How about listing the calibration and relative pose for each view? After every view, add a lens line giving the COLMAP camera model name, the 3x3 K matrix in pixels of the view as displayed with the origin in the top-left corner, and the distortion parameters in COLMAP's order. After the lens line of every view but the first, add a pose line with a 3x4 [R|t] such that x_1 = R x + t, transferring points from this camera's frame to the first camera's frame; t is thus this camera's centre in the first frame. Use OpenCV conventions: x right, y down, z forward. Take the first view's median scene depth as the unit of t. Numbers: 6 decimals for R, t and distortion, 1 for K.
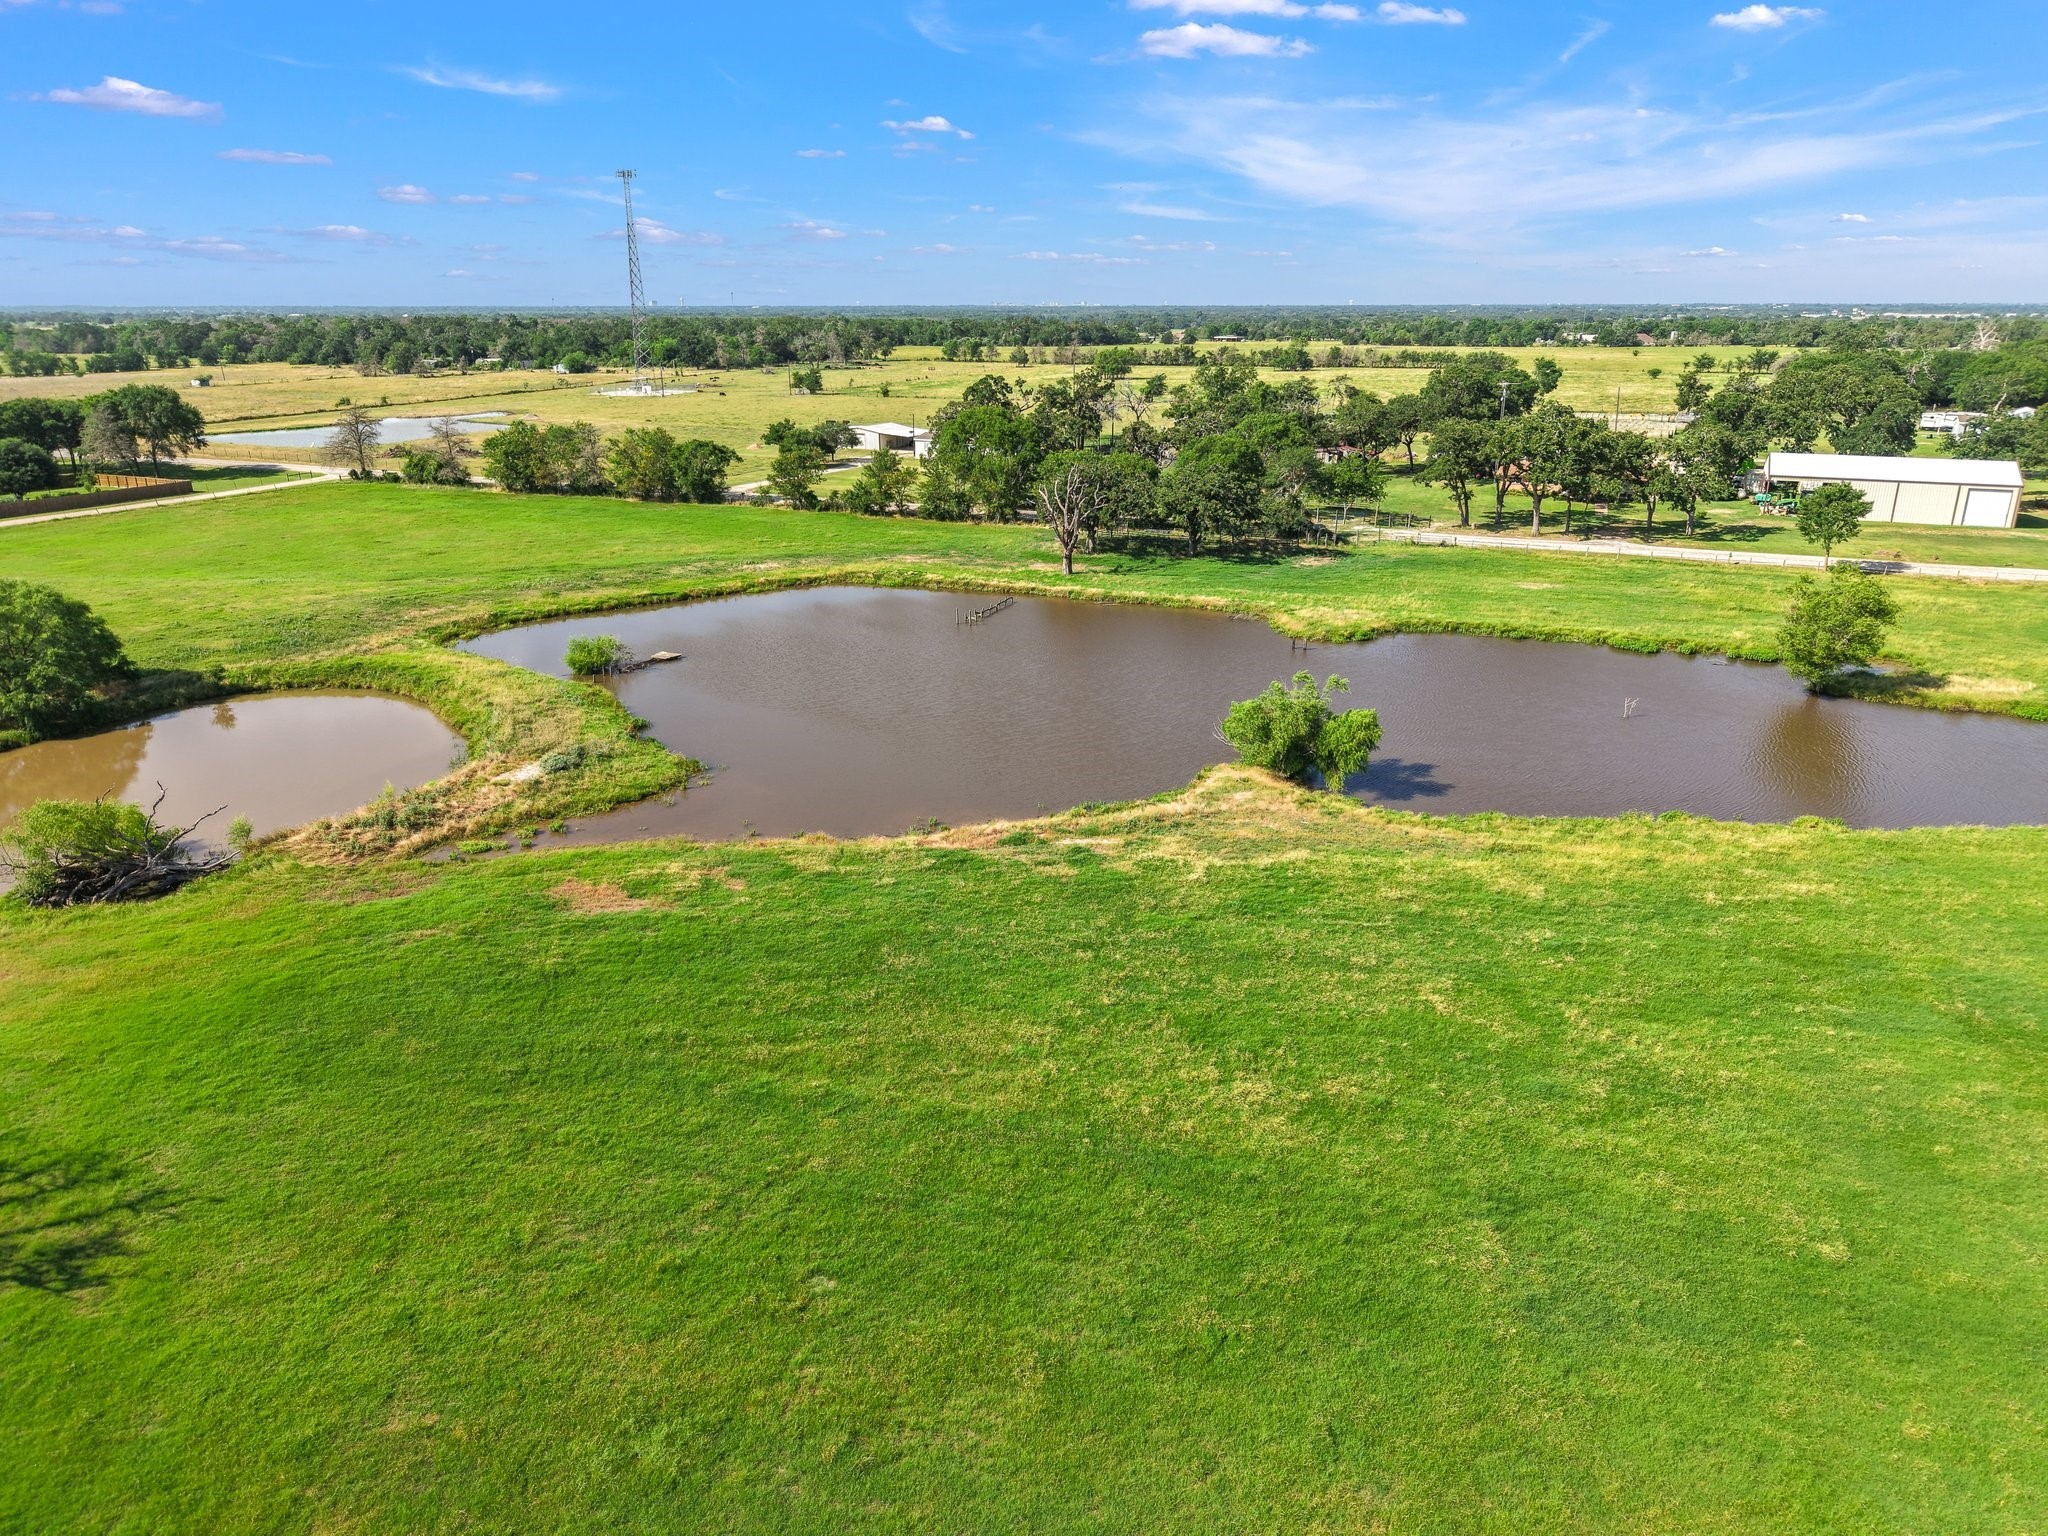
lens RADIAL K [[1382.4, 0, 1026.0], [0, 1382.4, 726.9], [0, 0, 1]] dist [0.024477, -0.026832]
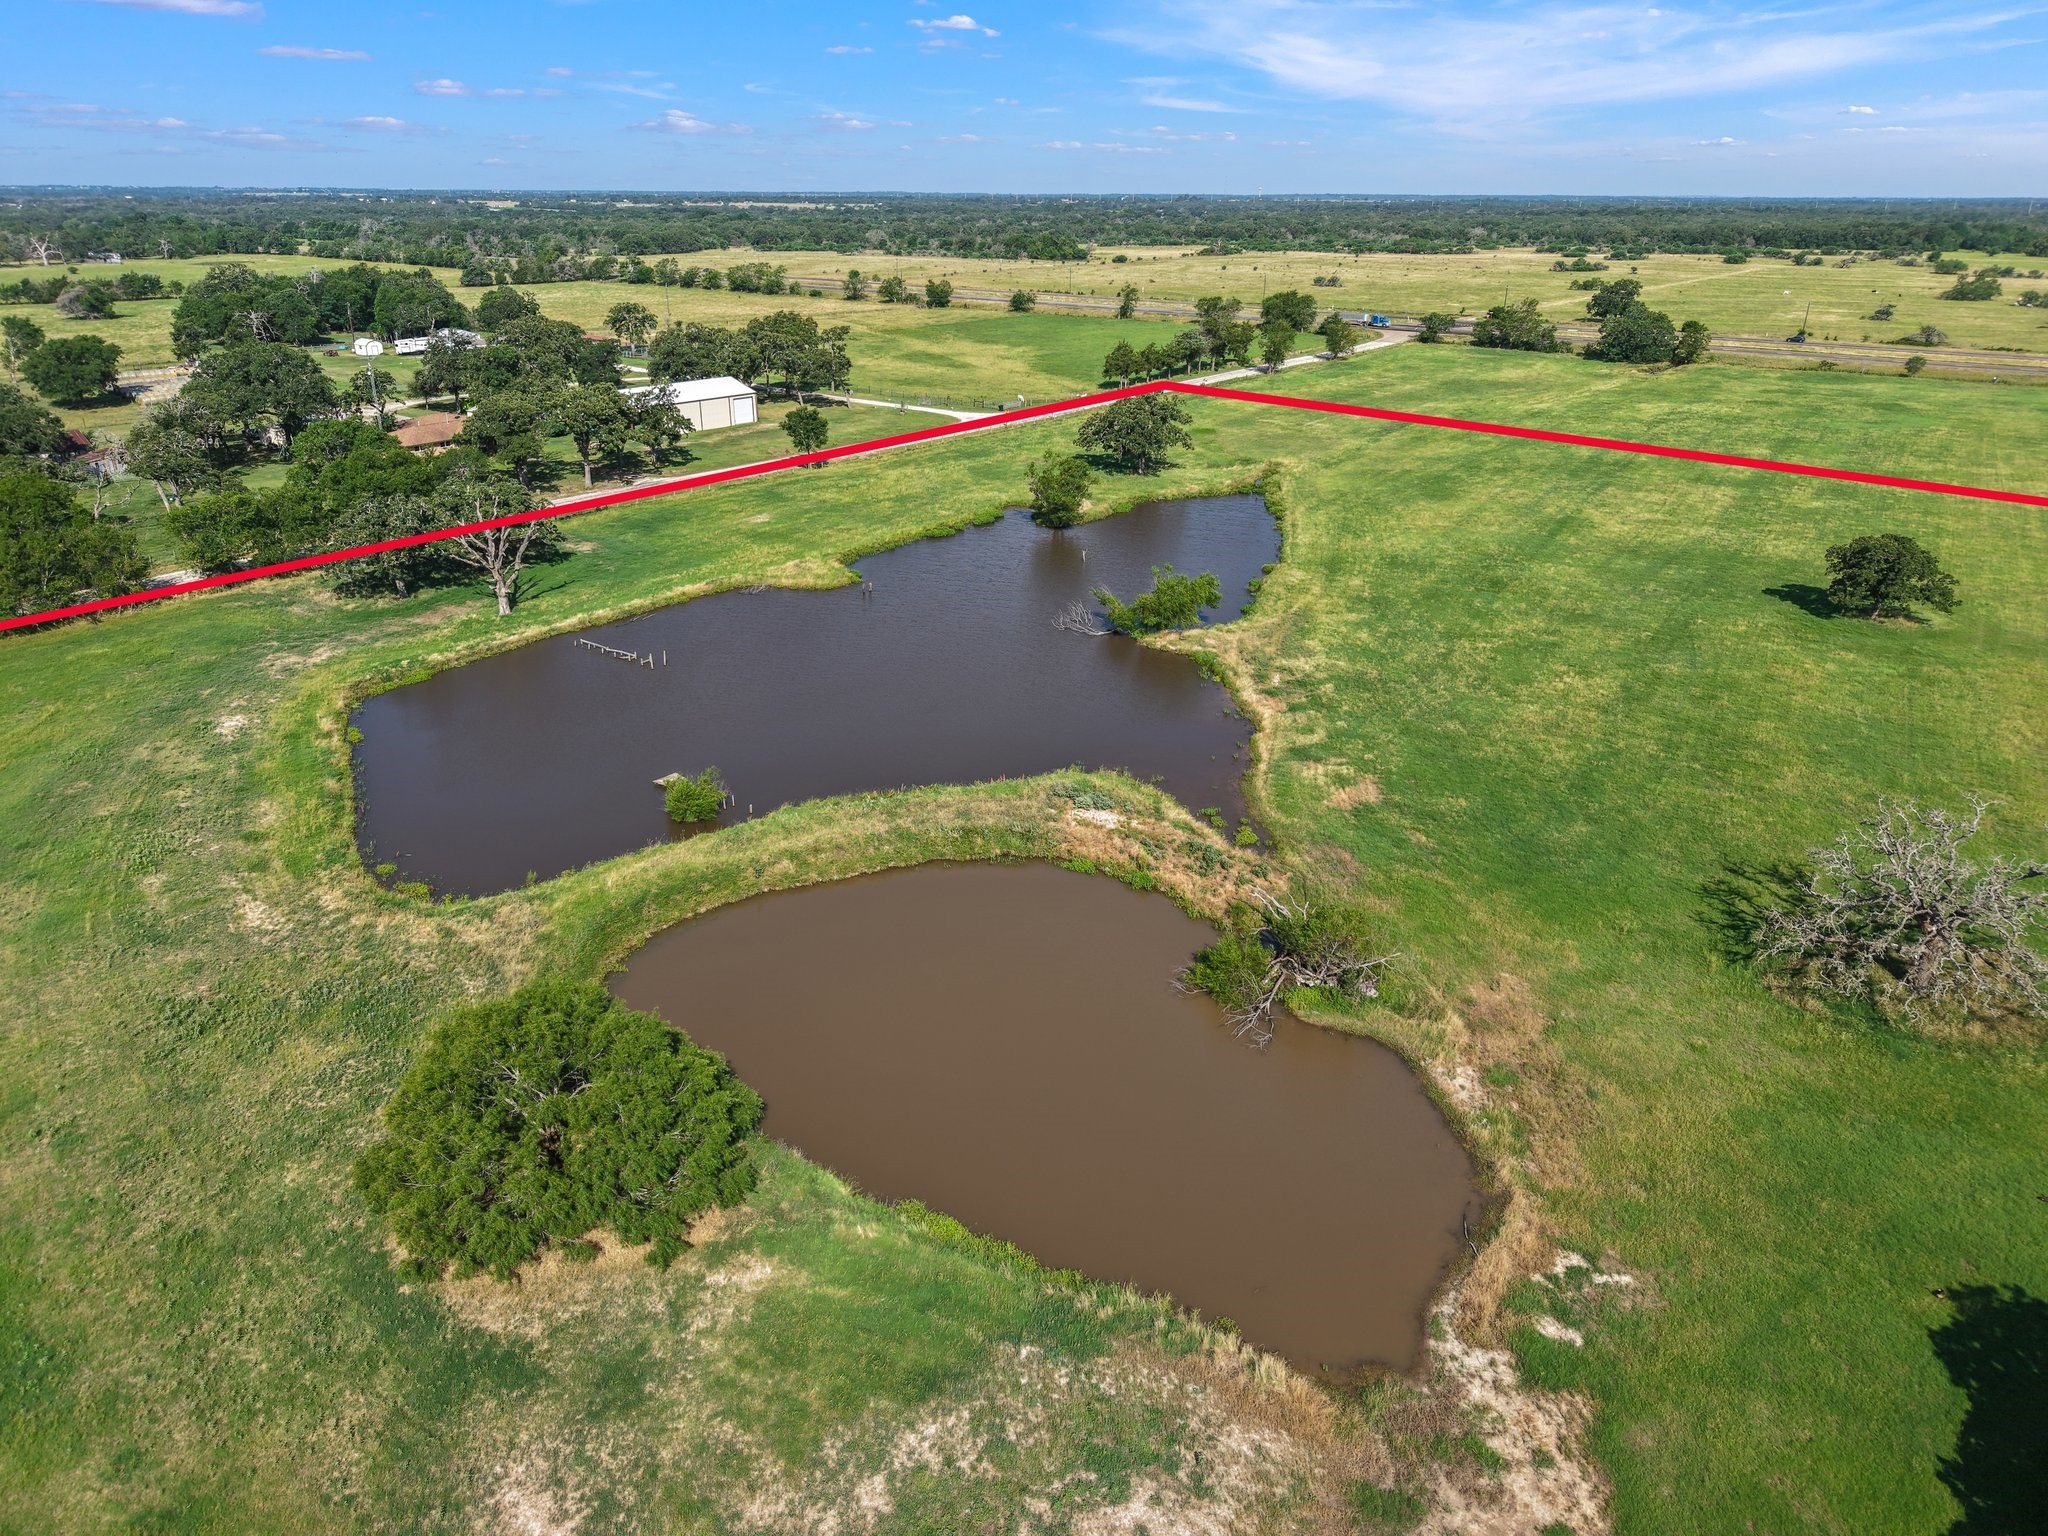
lens RADIAL K [[1370.1, 0, 1024.0], [0, 1370.1, 768.0], [0, 0, 1]] dist [0.008031, -0.000093]
pose [[0.225093, -0.376662, 0.898587, -0.694180], [0.278818, 0.908588, 0.311011, -0.187390], [-0.933592, 0.180536, 0.309537, 0.359458]]
